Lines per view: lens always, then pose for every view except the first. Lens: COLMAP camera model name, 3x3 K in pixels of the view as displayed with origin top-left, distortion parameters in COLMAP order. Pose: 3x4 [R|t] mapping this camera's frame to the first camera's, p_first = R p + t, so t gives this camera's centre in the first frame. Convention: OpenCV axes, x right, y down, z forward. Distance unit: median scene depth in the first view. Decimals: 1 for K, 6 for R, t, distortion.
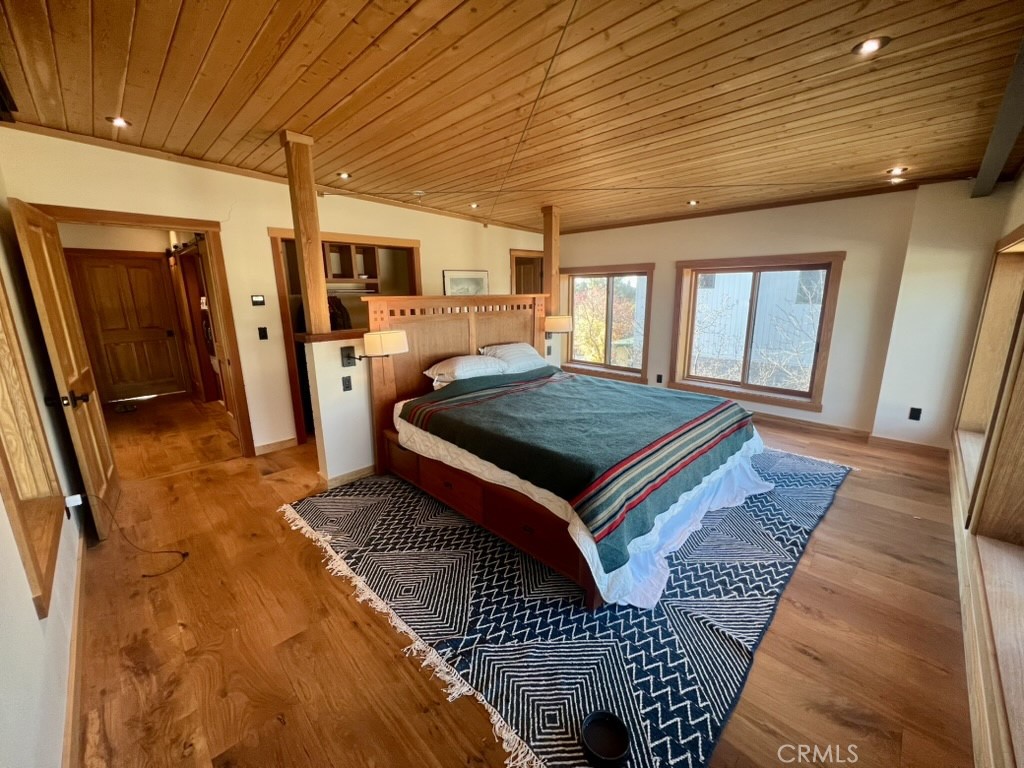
lens RADIAL K [[405.8, 0, 513.8], [0, 405.8, 383.8], [0, 0, 1]] dist [-0.000708, -0.000248]
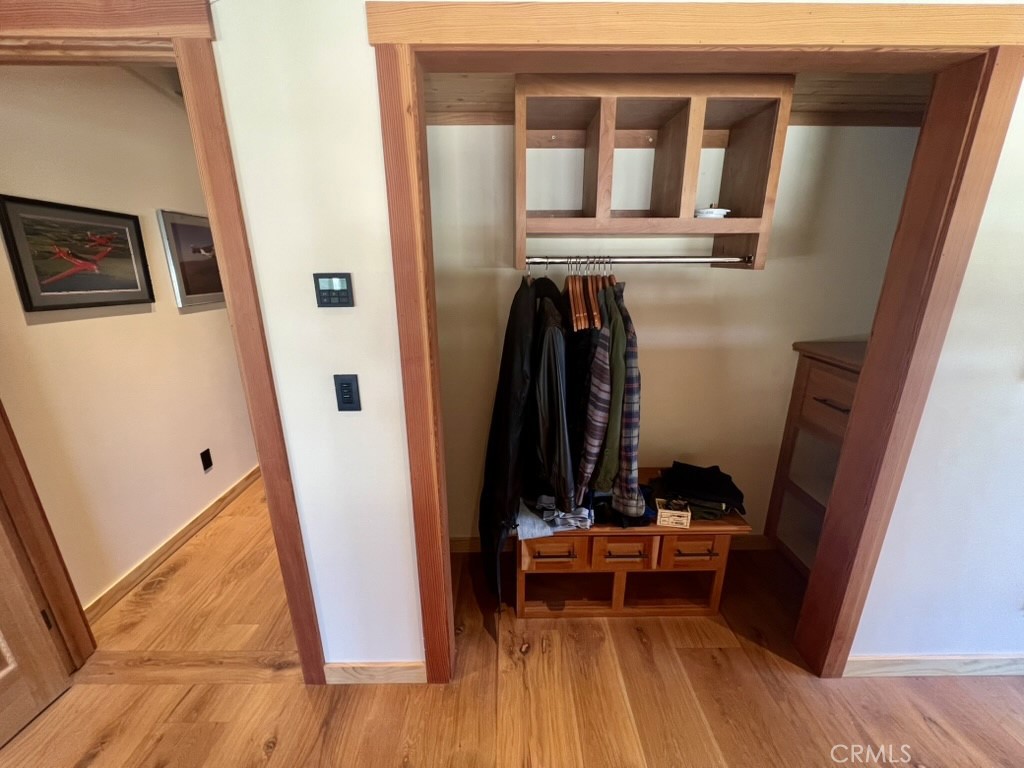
lens RADIAL K [[405.8, 0, 513.8], [0, 405.8, 383.8], [0, 0, 1]] dist [-0.000708, -0.000248]
pose [[0.715677, 0.204319, -0.667877, -0.308313], [-0.162060, 0.978735, 0.125759, -0.191032], [0.679369, 0.018233, 0.733570, 0.844977]]
